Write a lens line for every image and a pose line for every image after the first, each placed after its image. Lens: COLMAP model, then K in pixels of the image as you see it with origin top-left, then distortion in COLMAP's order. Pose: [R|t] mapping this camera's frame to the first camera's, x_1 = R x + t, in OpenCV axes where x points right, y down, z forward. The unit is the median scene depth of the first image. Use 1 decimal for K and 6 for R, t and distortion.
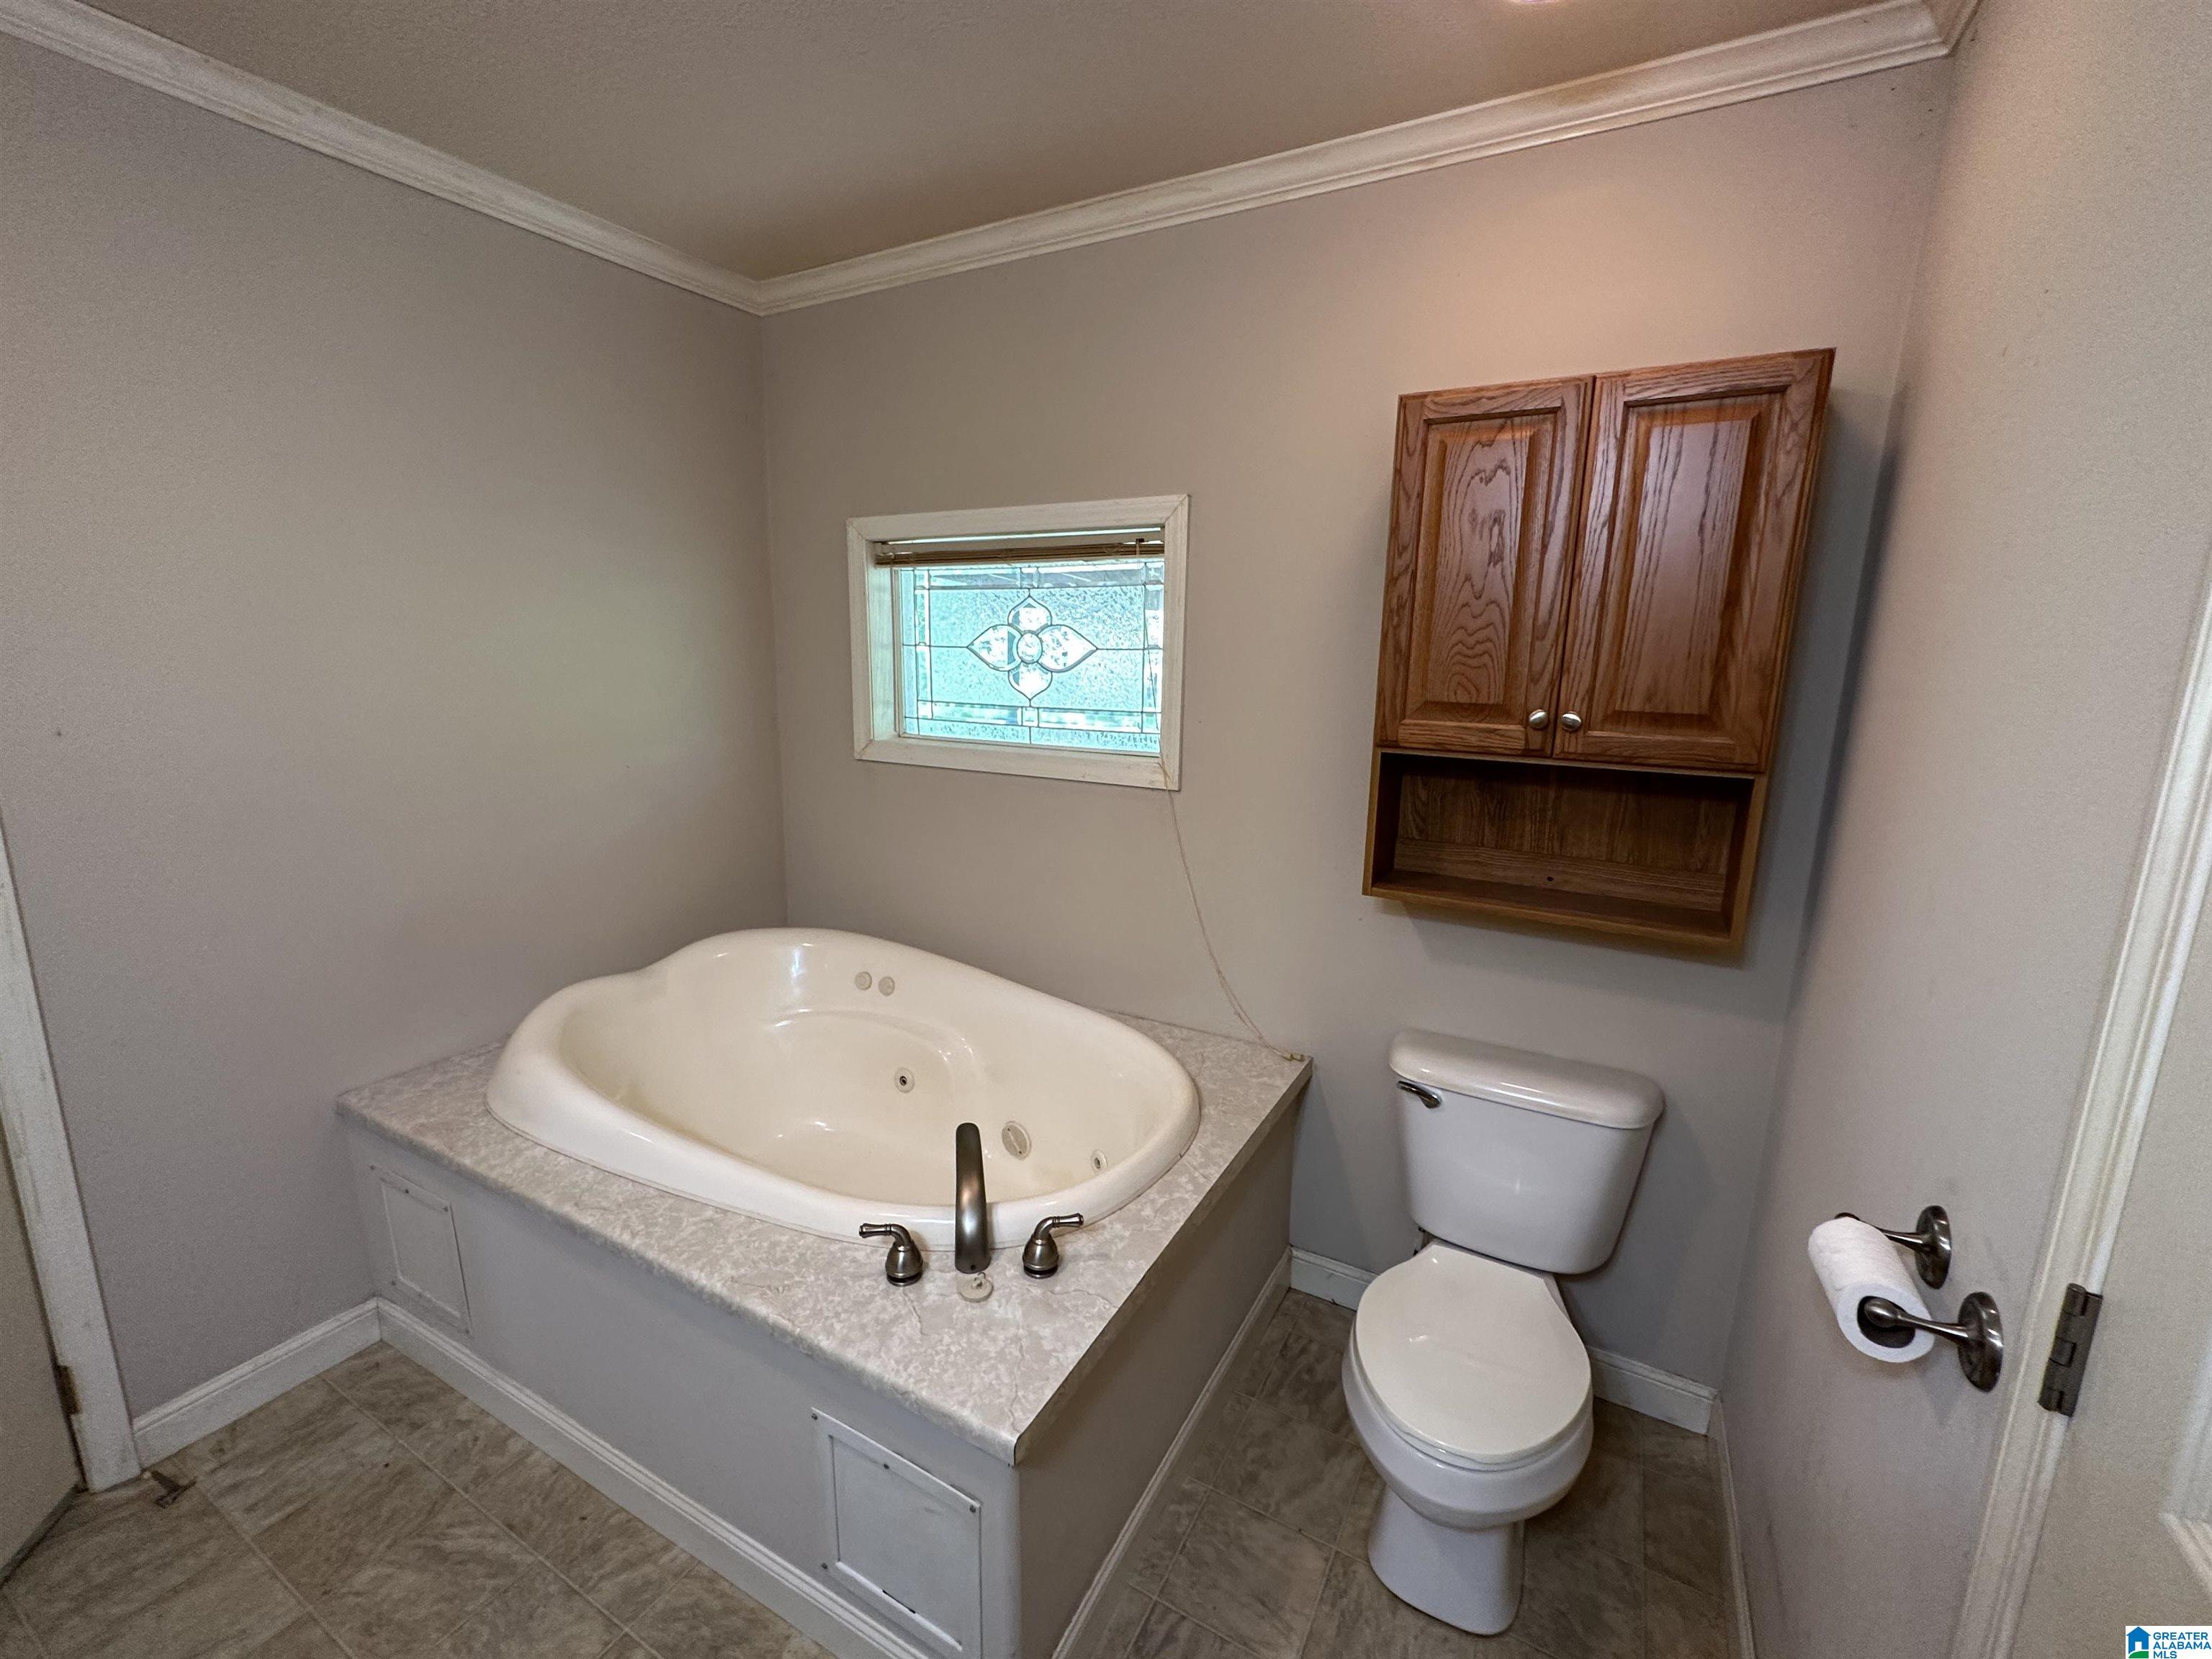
lens RADIAL K [[880.2, 0, 1116.9], [0, 880.2, 834.4], [0, 0, 1]] dist [-0.004860, 0.000900]
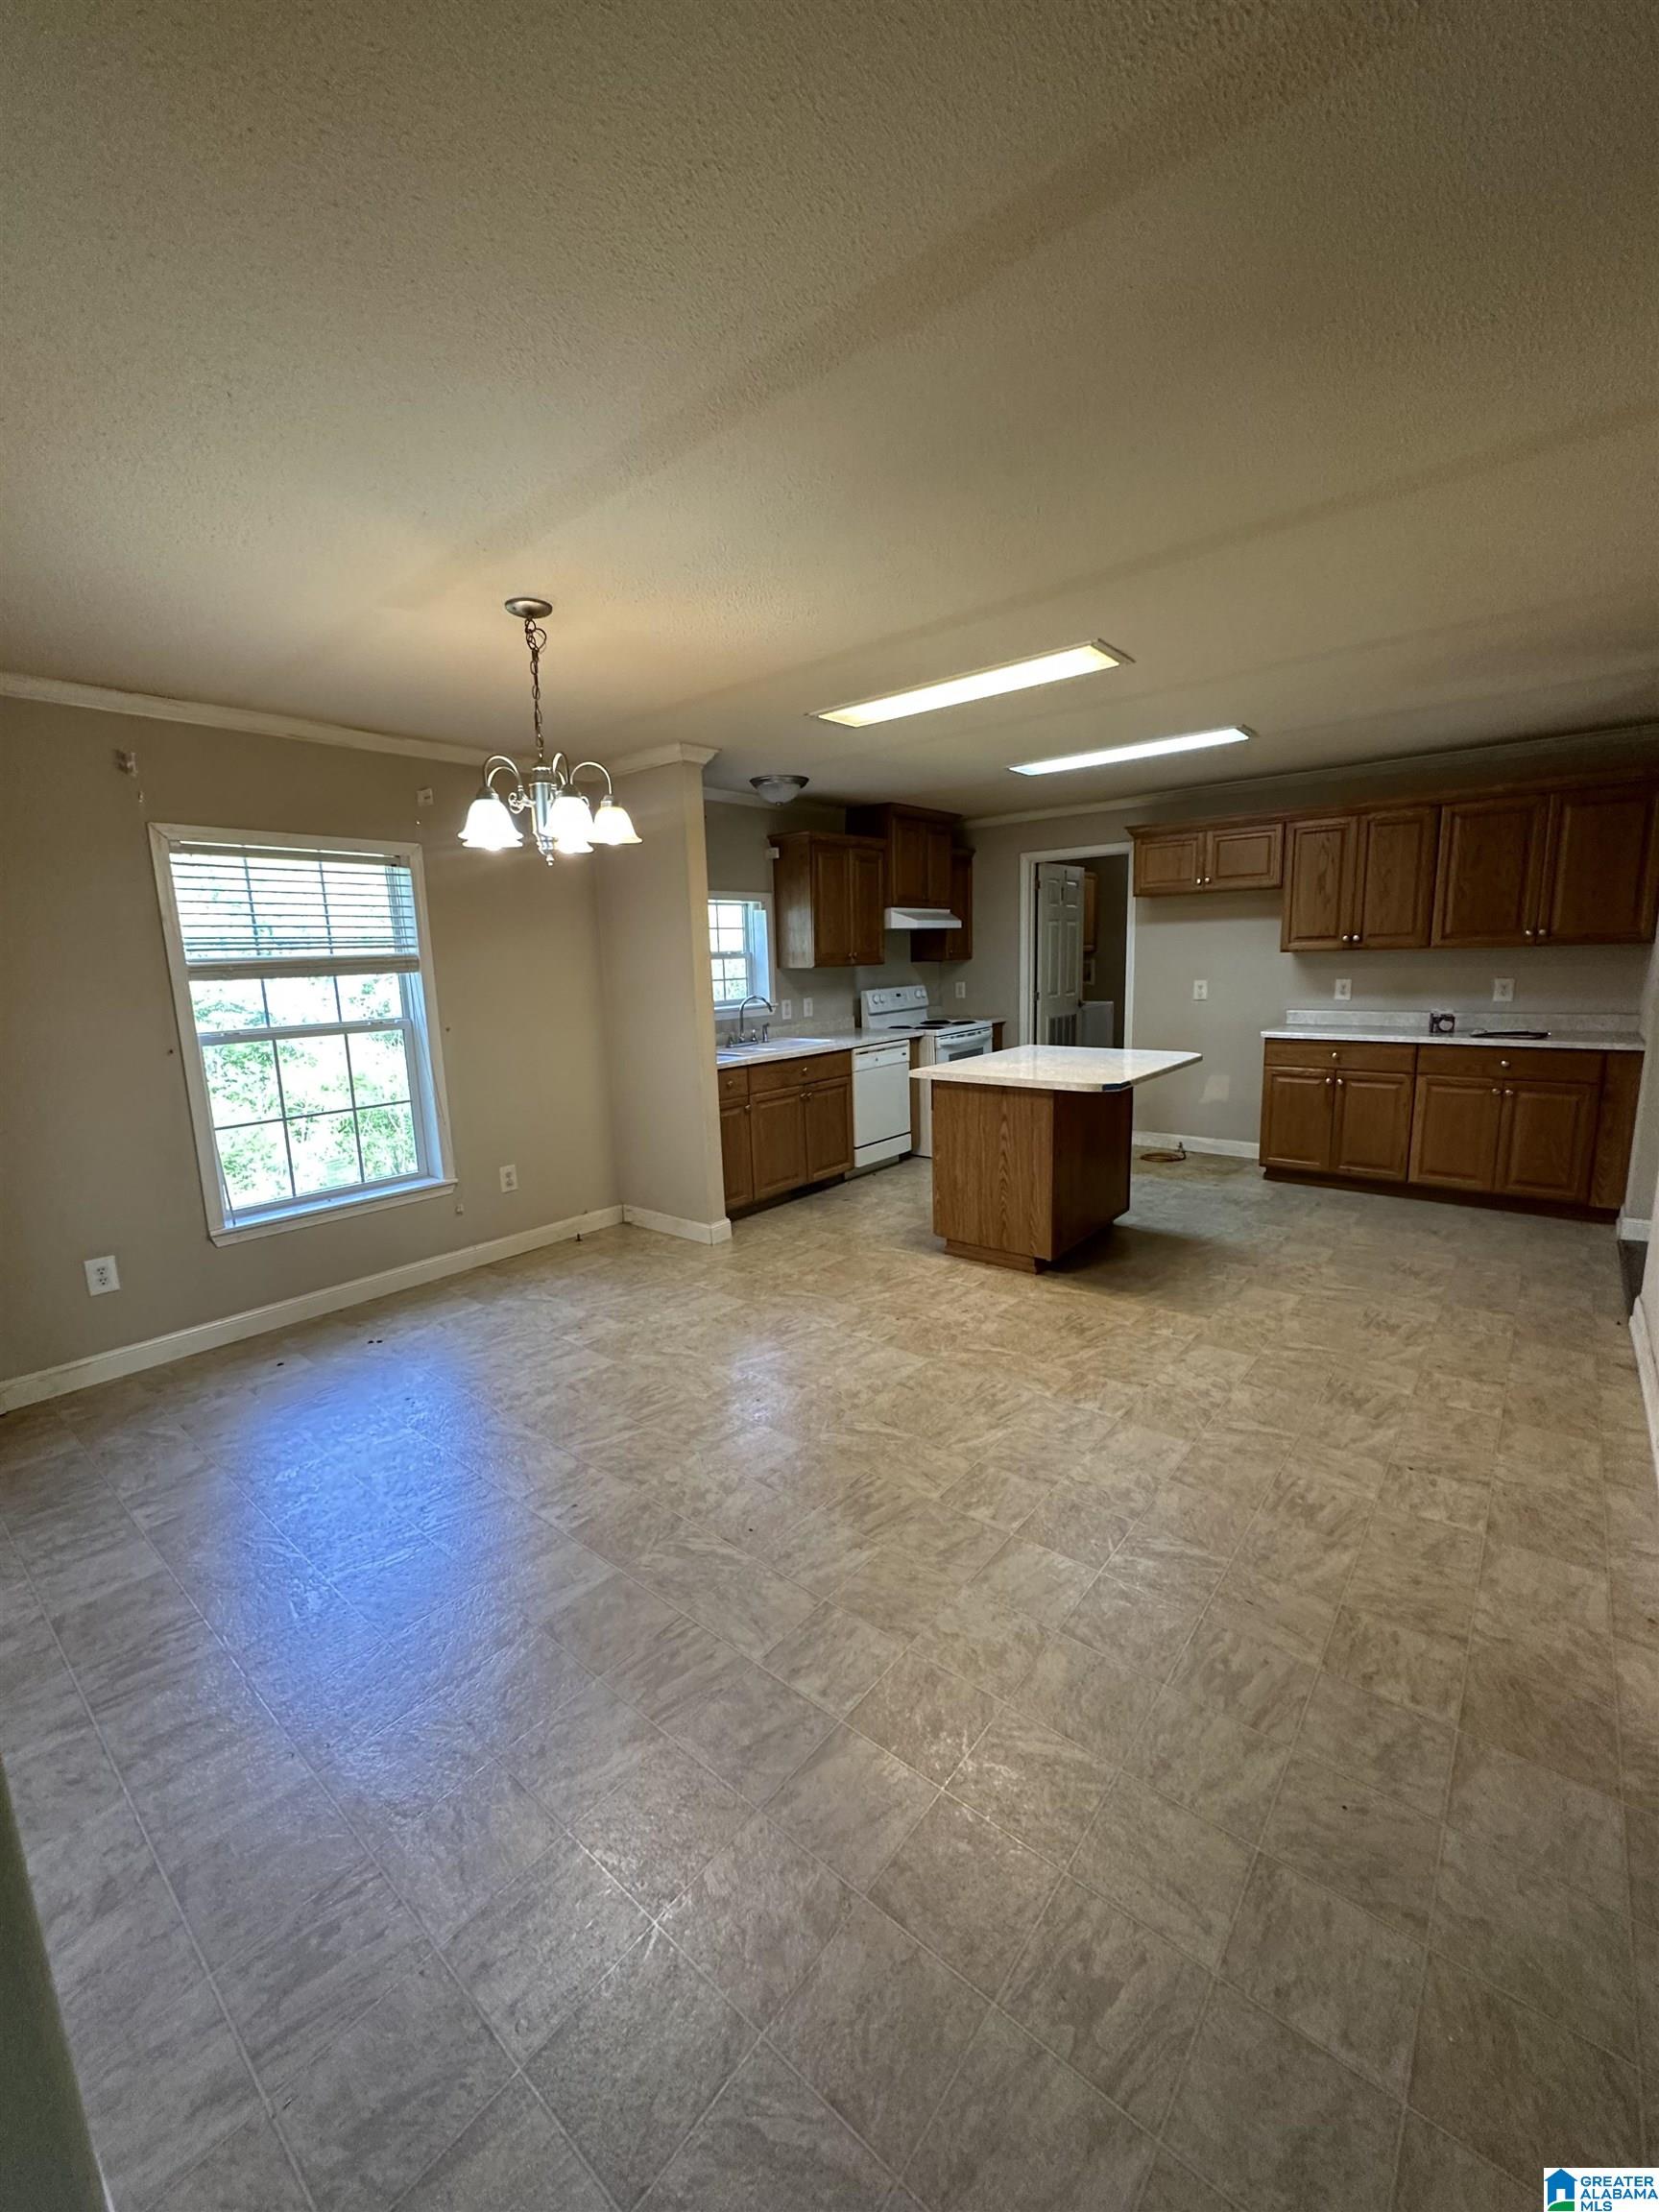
lens RADIAL K [[880.2, 0, 826.5], [0, 880.2, 1099.3], [0, 0, 1]] dist [-0.004860, 0.000900]
pose [[0.982025, -0.015895, -0.188082, -0.217052], [0.013292, 0.999798, -0.015094, 0.067268], [0.188284, 0.012323, 0.982037, -0.384735]]
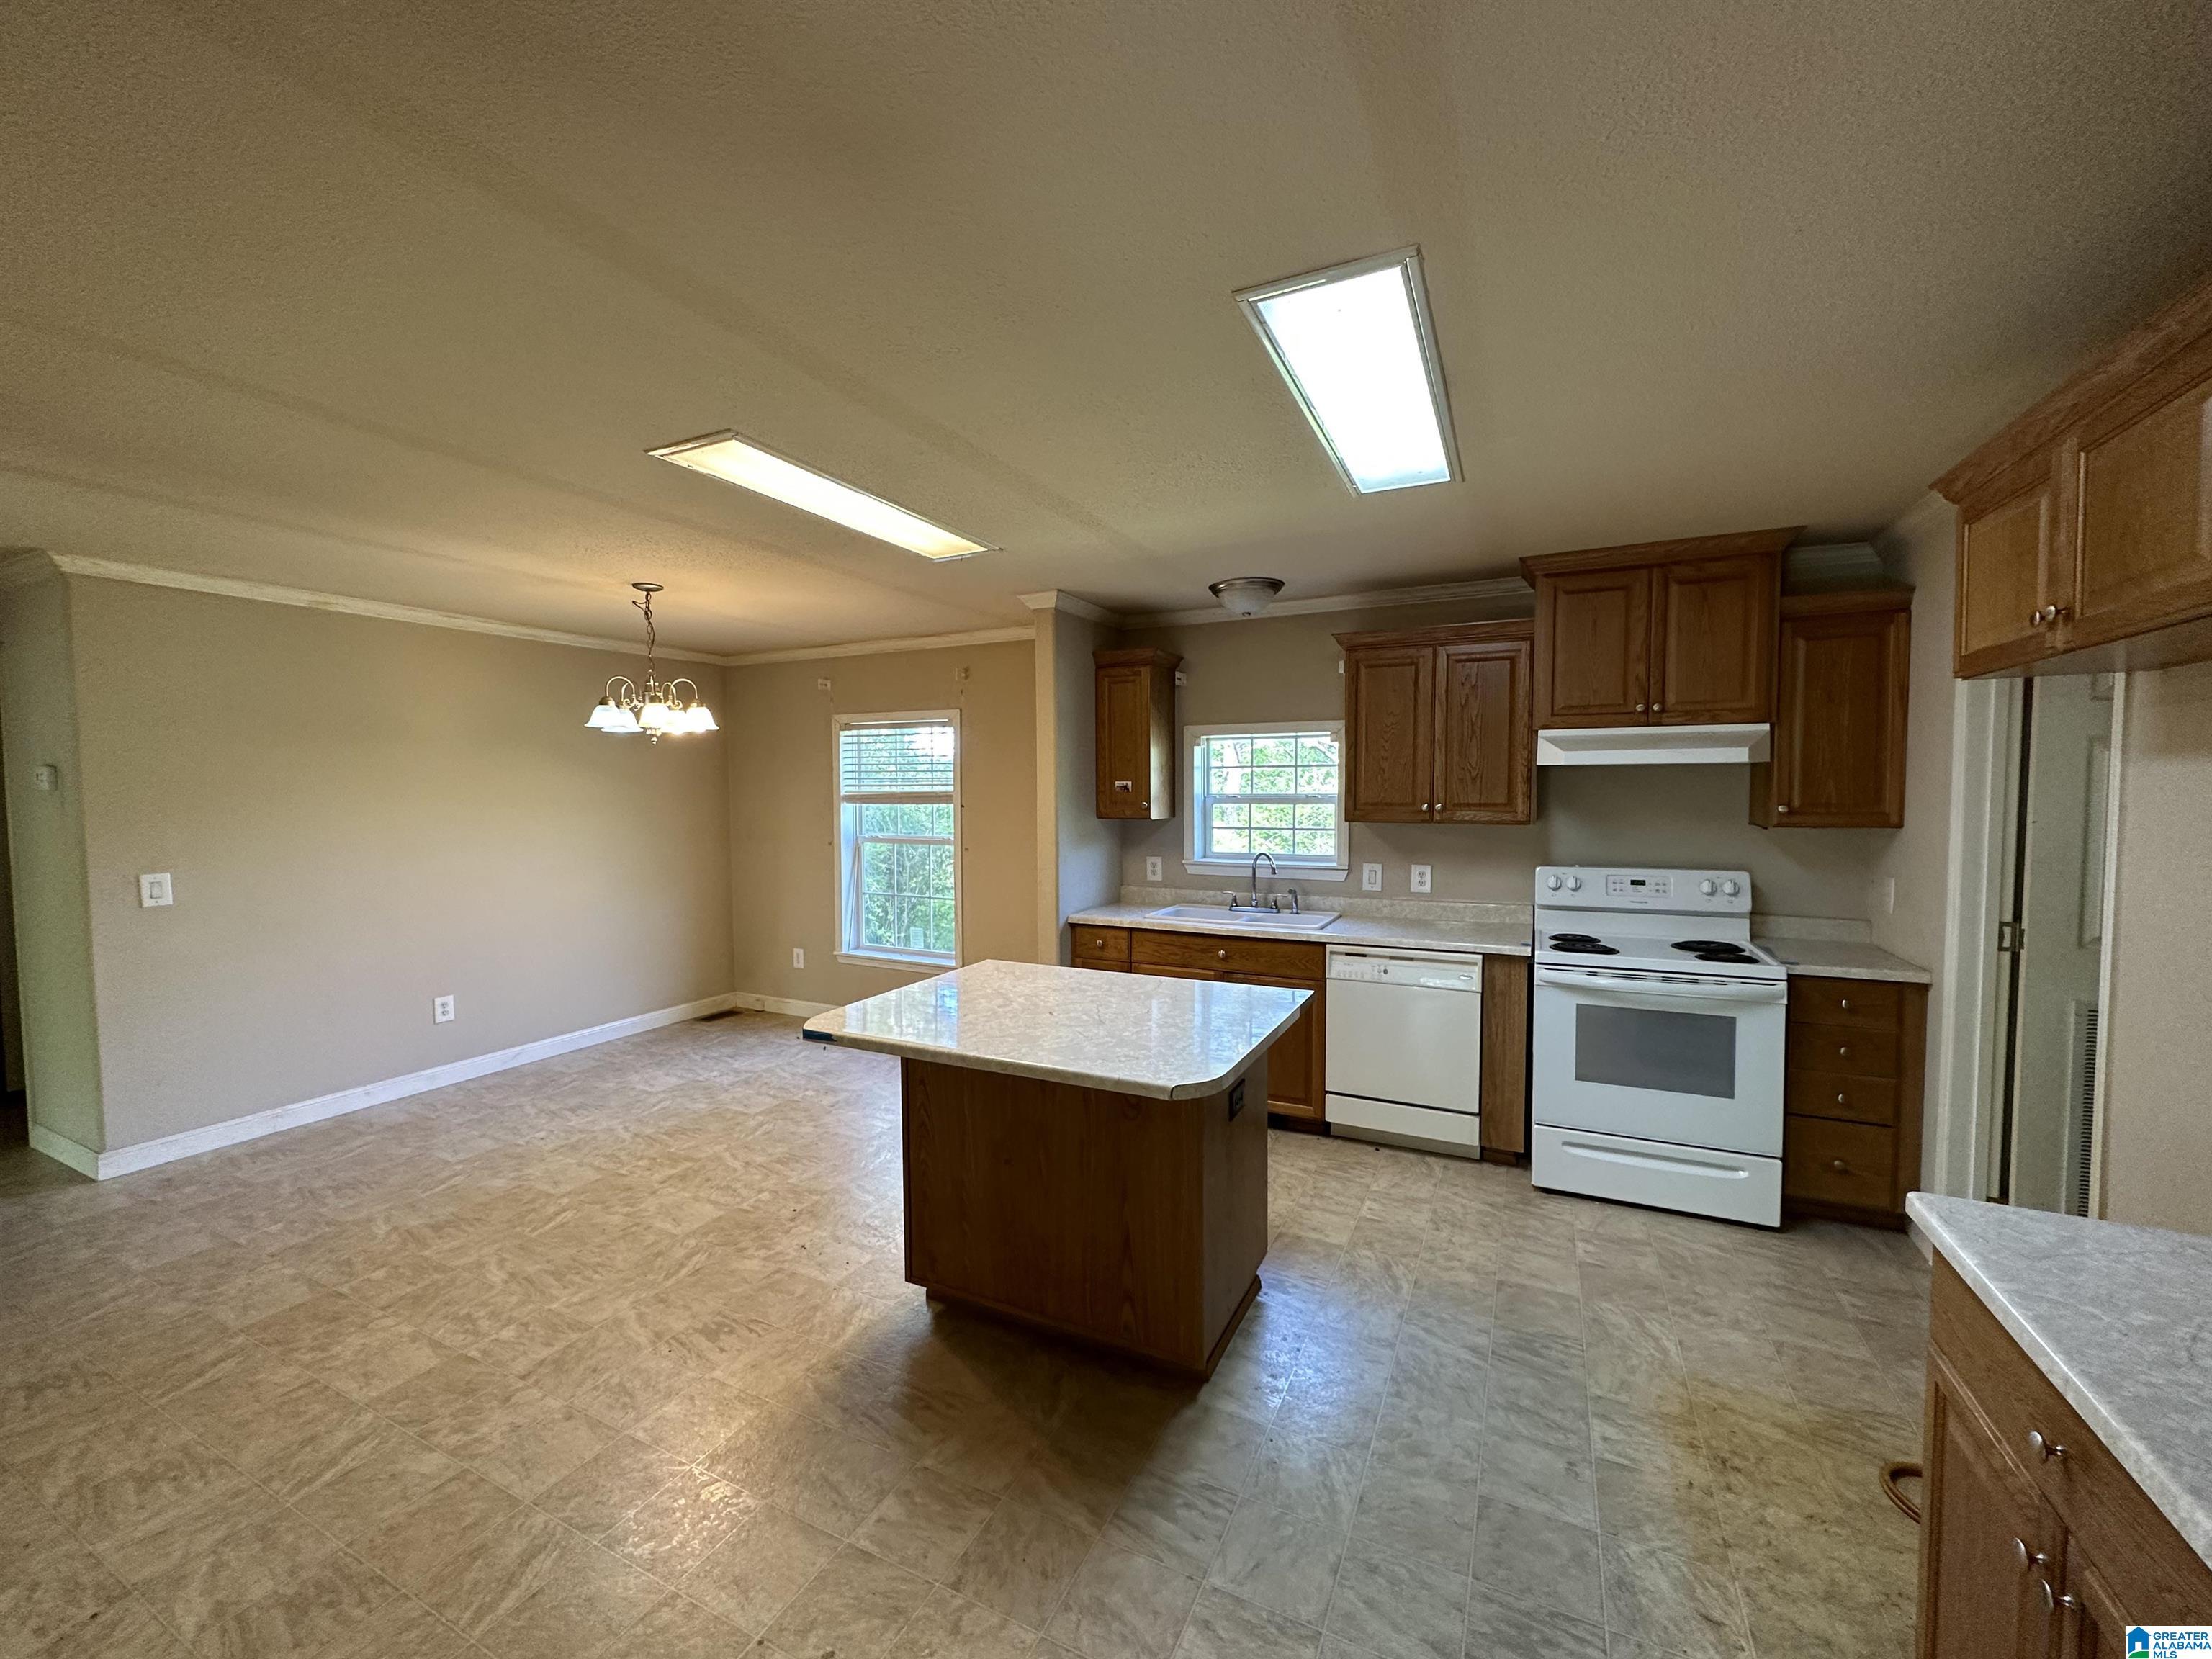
lens RADIAL K [[880.8, 0, 1106.0], [0, 880.8, 829.5], [0, 0, 1]] dist [0.000802, 0.000155]
pose [[0.047037, 0.034196, -0.998308, 1.453921], [-0.171929, 0.984776, 0.025632, -0.414634], [0.983986, 0.170433, 0.052201, 2.136992]]
